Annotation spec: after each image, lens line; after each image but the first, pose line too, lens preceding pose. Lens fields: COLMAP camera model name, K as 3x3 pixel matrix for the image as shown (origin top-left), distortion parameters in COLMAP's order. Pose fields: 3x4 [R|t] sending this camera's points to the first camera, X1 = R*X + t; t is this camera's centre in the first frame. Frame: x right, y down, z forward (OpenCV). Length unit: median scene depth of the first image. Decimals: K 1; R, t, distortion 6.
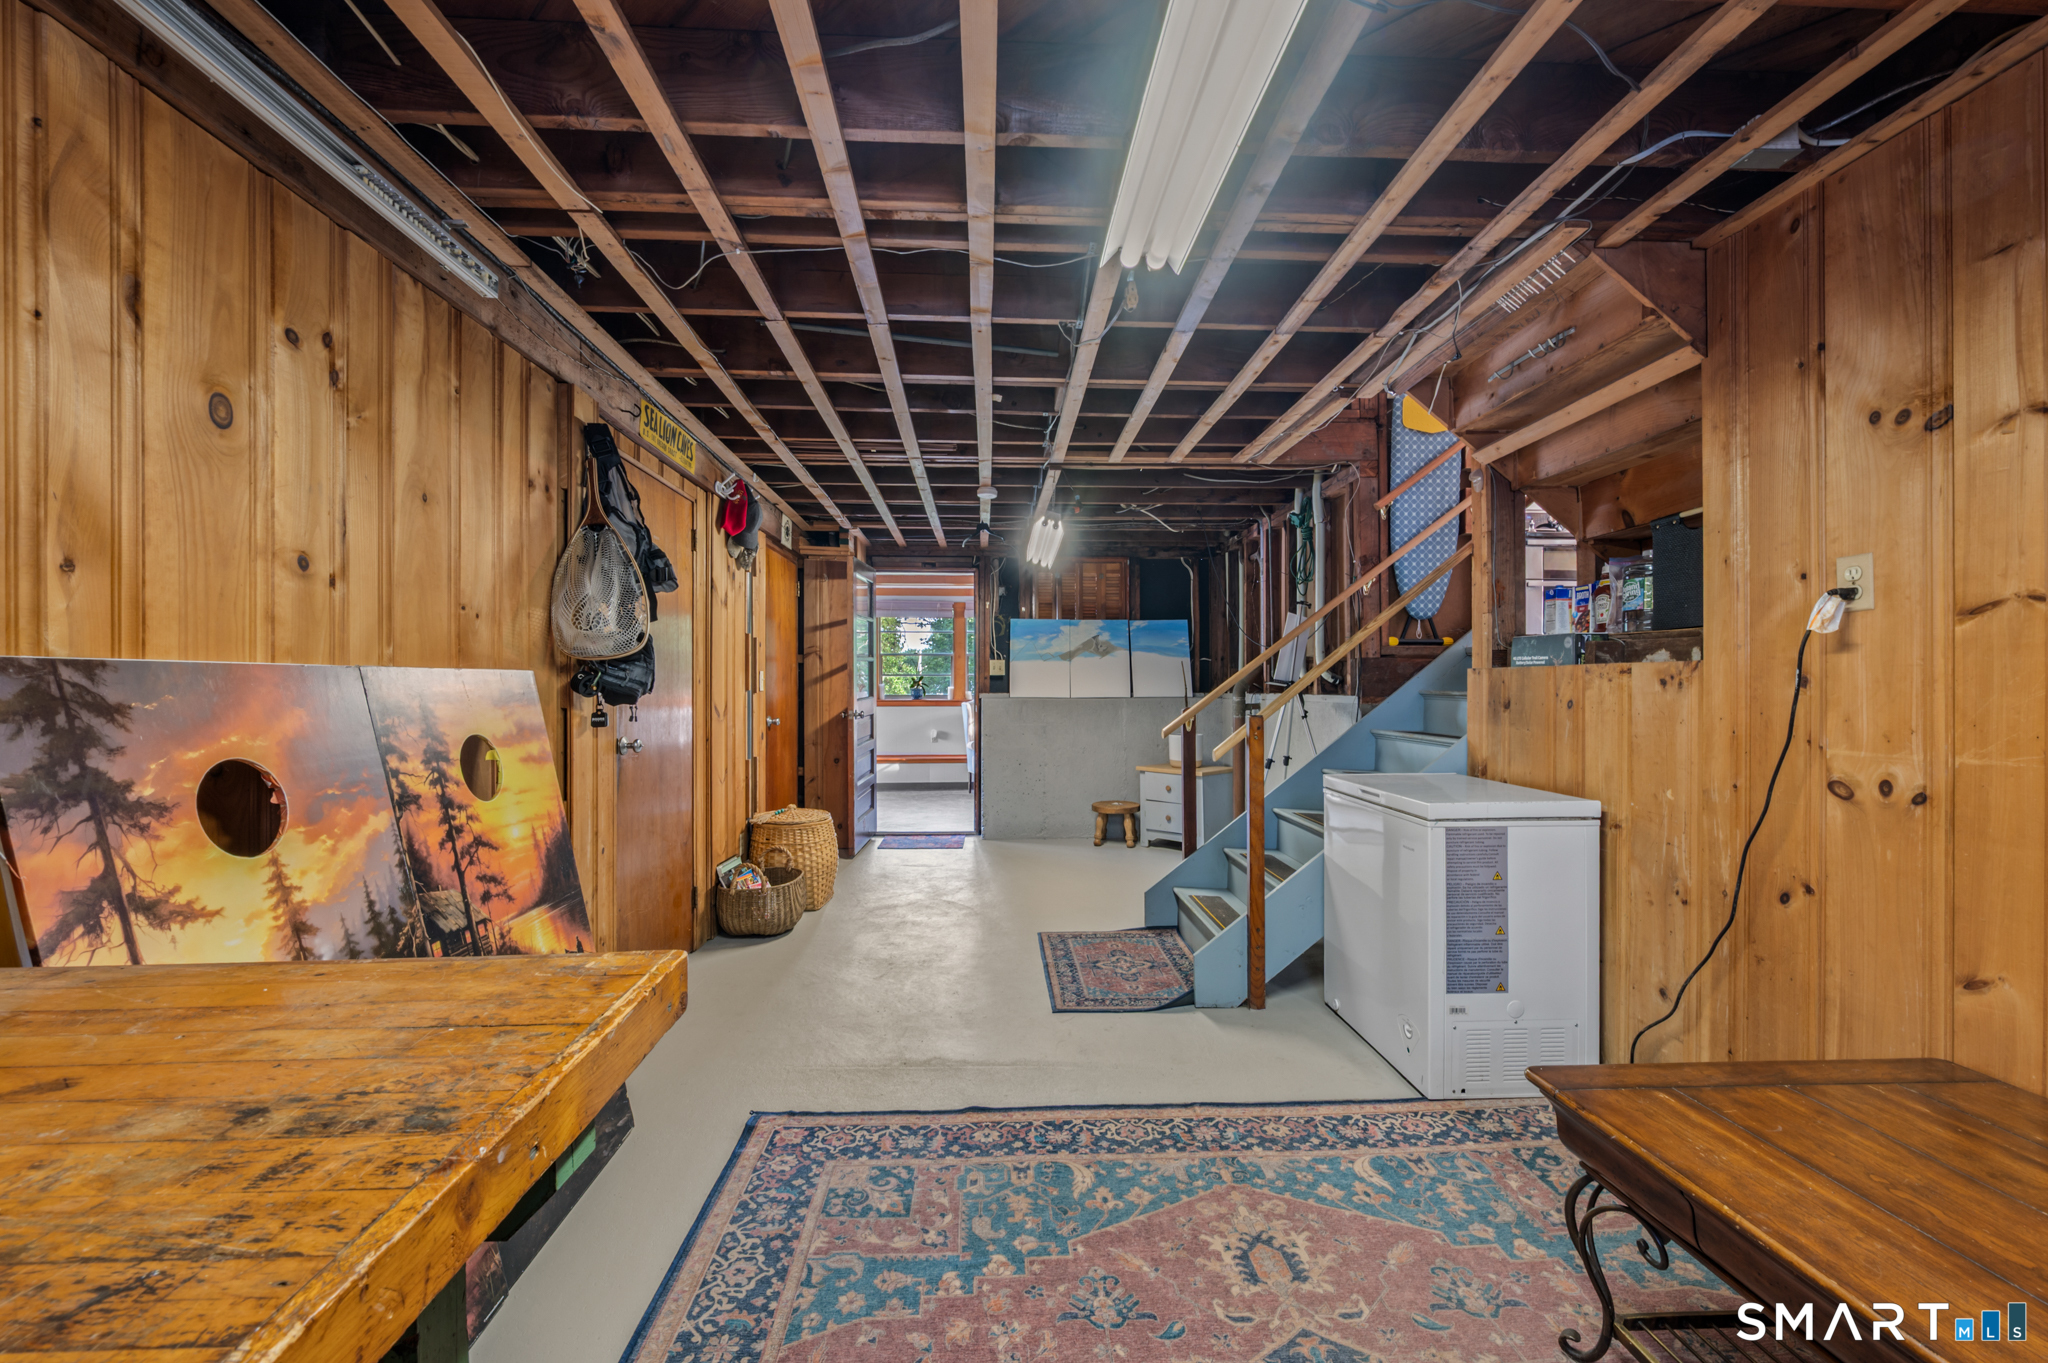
lens RADIAL K [[832.2, 0, 1024.0], [0, 832.2, 681.5], [0, 0, 1]] dist [-0.000728, -0.000320]
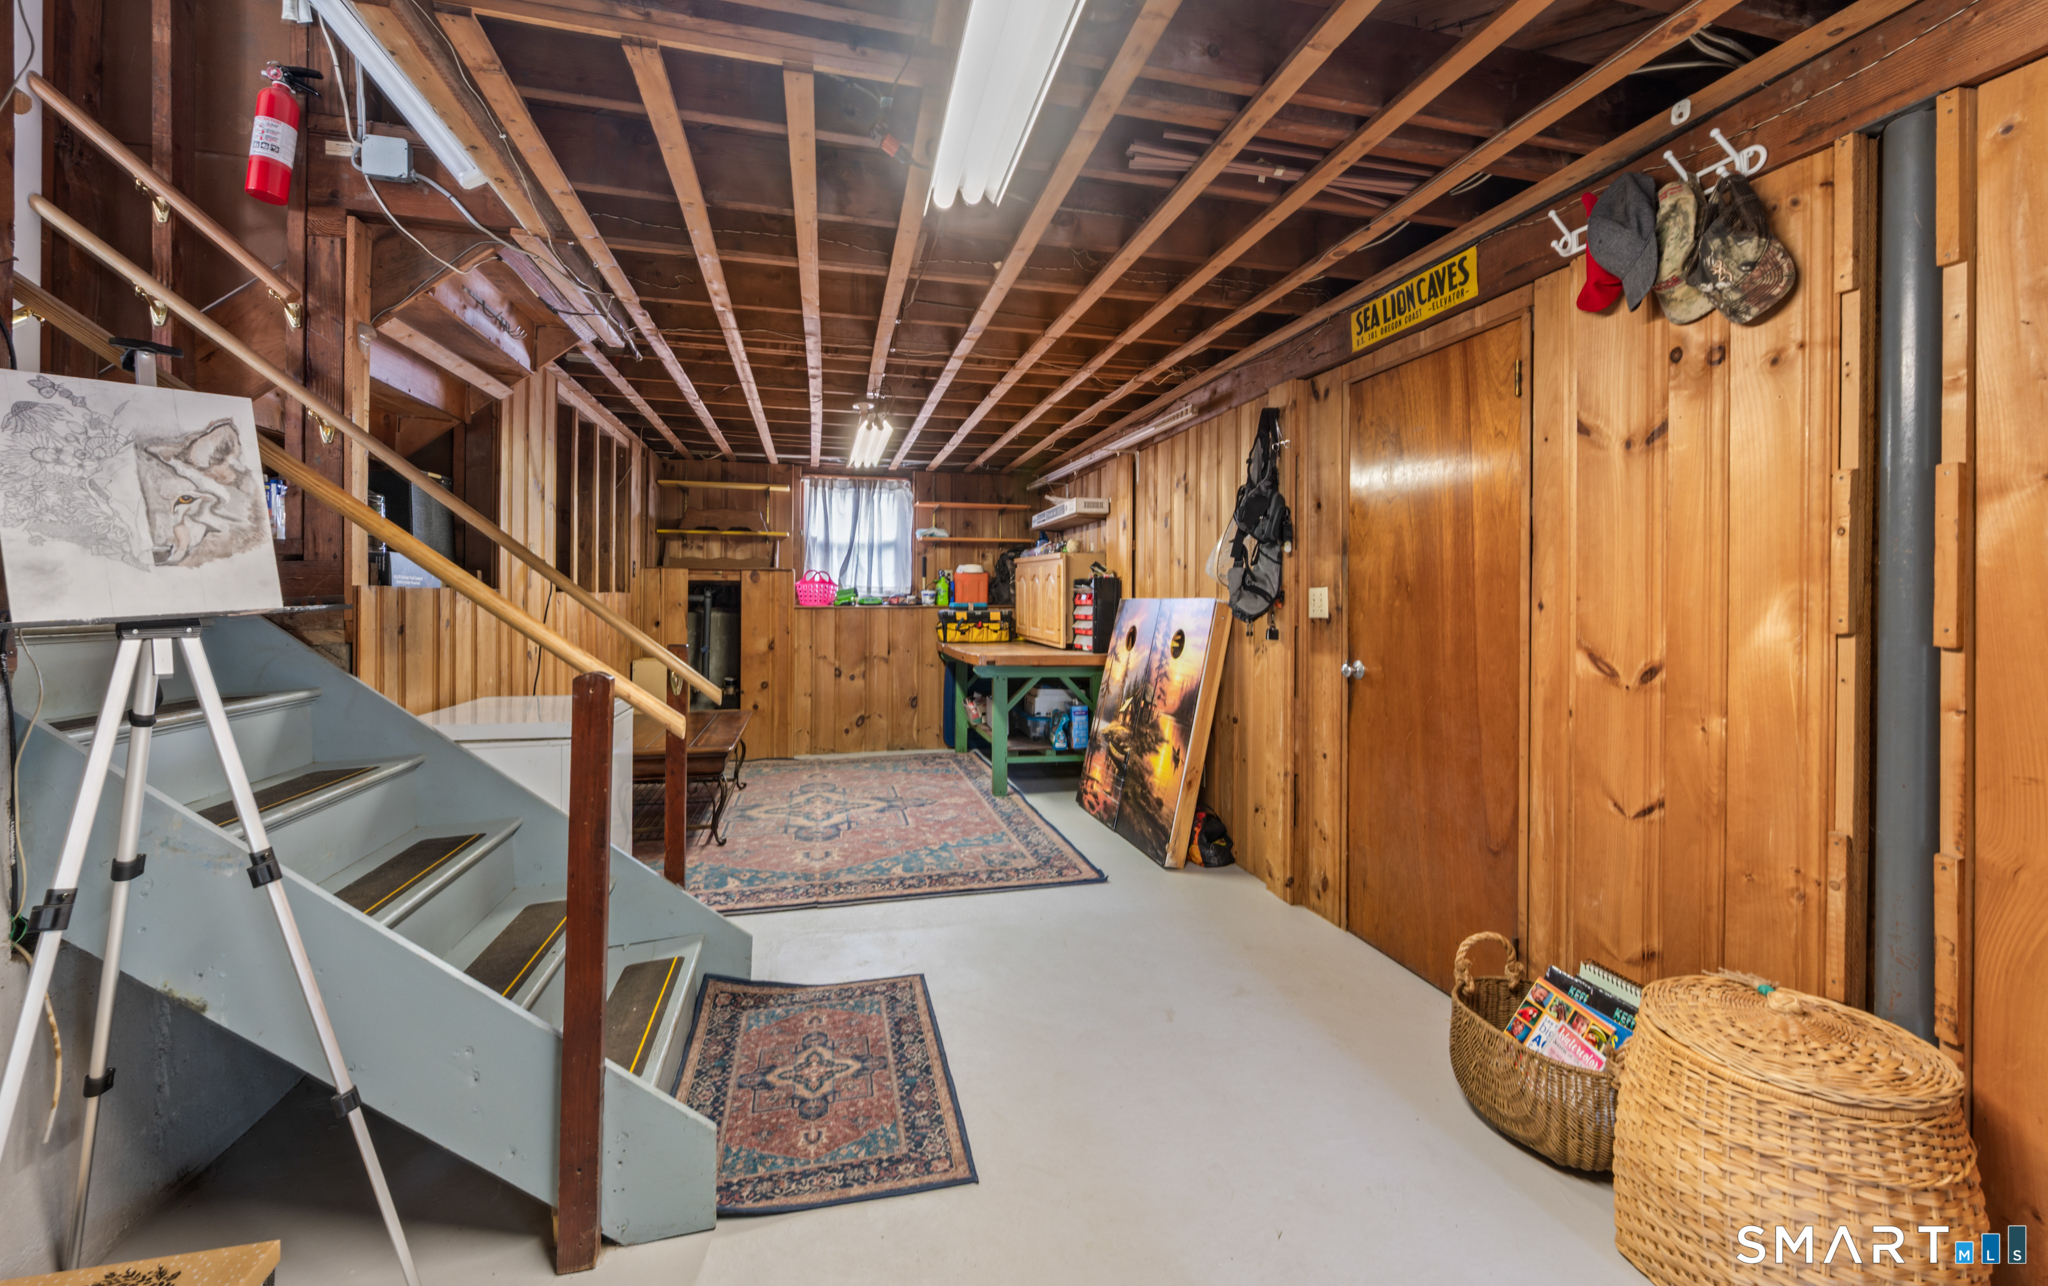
lens RADIAL K [[810.4, 0, 1026.5], [0, 810.4, 596.4], [0, 0, 1]] dist [-0.000386, -0.000013]
pose [[-0.979240, -0.004473, -0.202655, 0.132769], [-0.003243, 0.999974, -0.006401, -0.004833], [0.202679, -0.005611, -0.979229, 2.389006]]
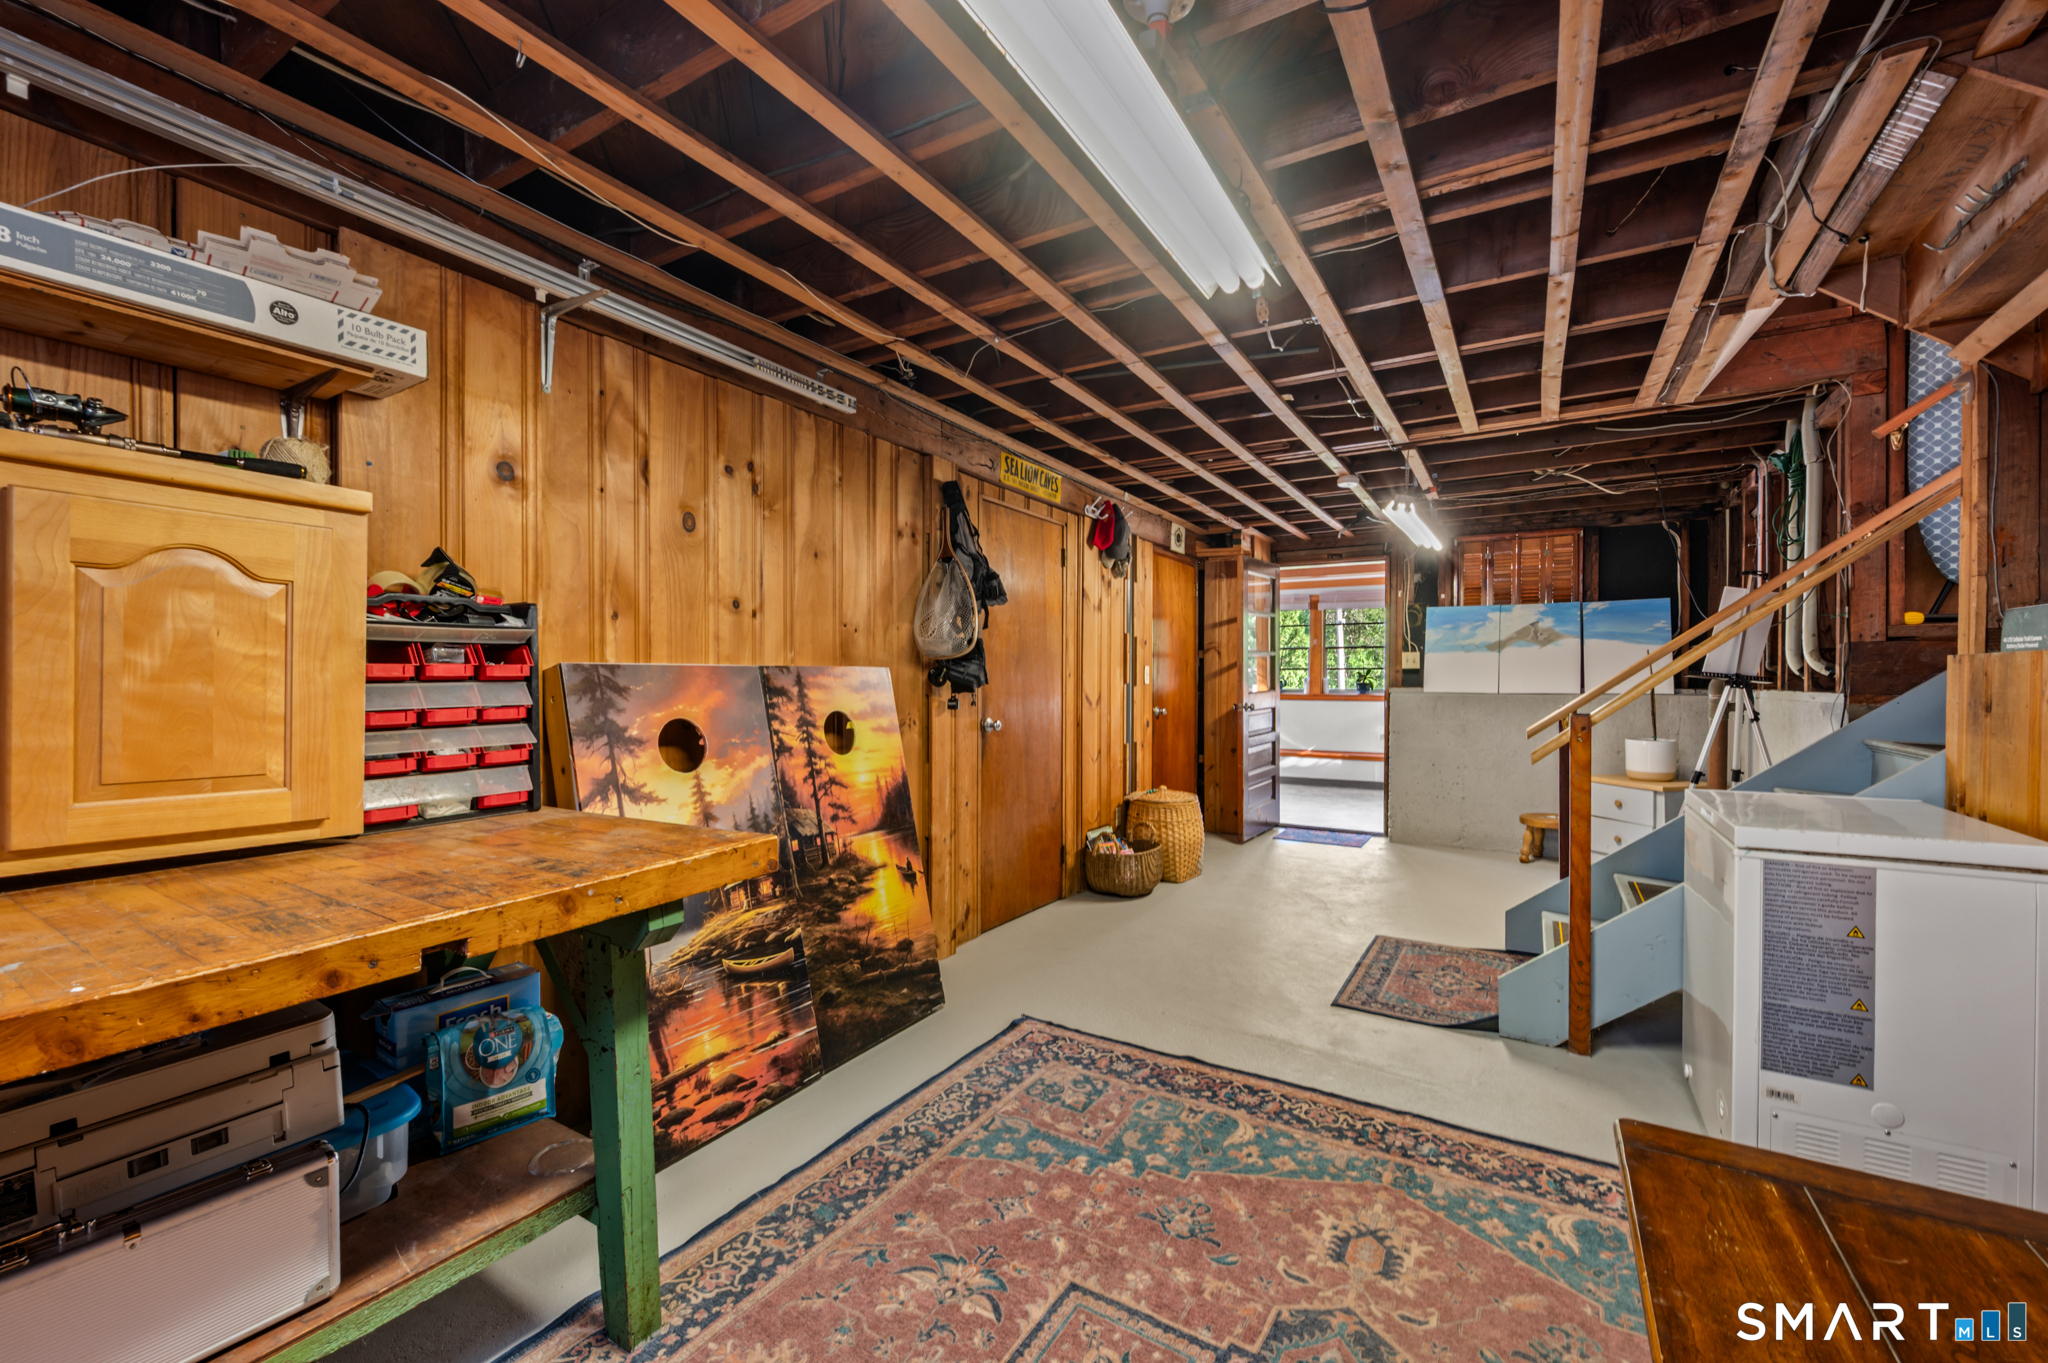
lens RADIAL K [[831.3, 0, 1027.8], [0, 831.3, 685.6], [0, 0, 1]] dist [0.000320, -0.000261]
pose [[0.828320, 0.005366, -0.560230, 0.370088], [0.001192, 0.999935, 0.011340, 0.001760], [0.560254, -0.010061, 0.828260, -0.037788]]
